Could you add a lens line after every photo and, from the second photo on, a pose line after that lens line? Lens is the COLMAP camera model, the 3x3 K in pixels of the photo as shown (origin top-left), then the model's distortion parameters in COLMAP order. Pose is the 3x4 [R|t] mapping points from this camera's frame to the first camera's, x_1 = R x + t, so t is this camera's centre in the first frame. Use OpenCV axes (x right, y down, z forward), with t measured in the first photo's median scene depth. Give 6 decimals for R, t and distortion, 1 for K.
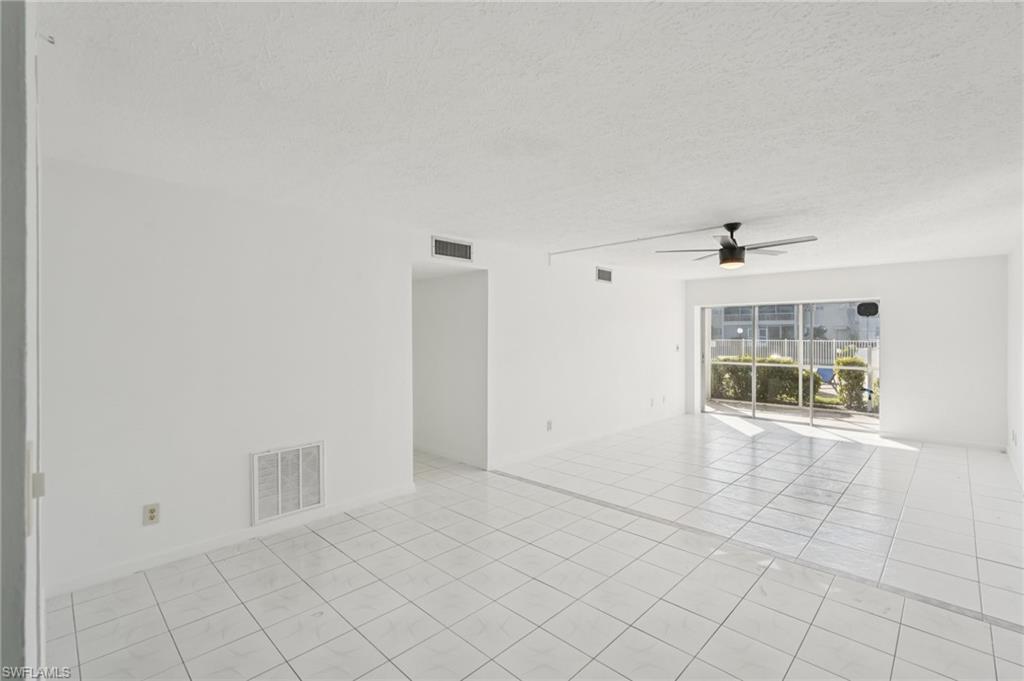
lens RADIAL K [[454.0, 0, 511.0], [0, 454.0, 338.2], [0, 0, 1]] dist [-0.004038, -0.000121]
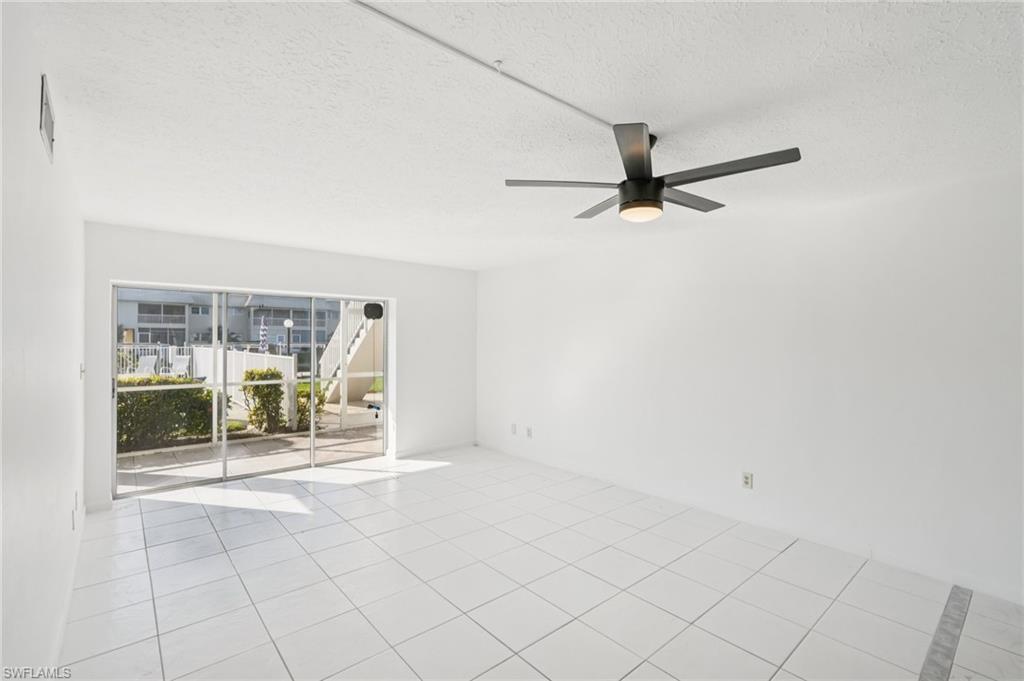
lens RADIAL K [[454.0, 0, 511.5], [0, 454.0, 340.6], [0, 0, 1]] dist [-0.004038, -0.000121]
pose [[0.082758, 0.006912, 0.996546, -0.026237], [0.004642, 0.999962, -0.007321, -0.000124], [-0.996559, 0.005232, 0.082722, 0.557448]]
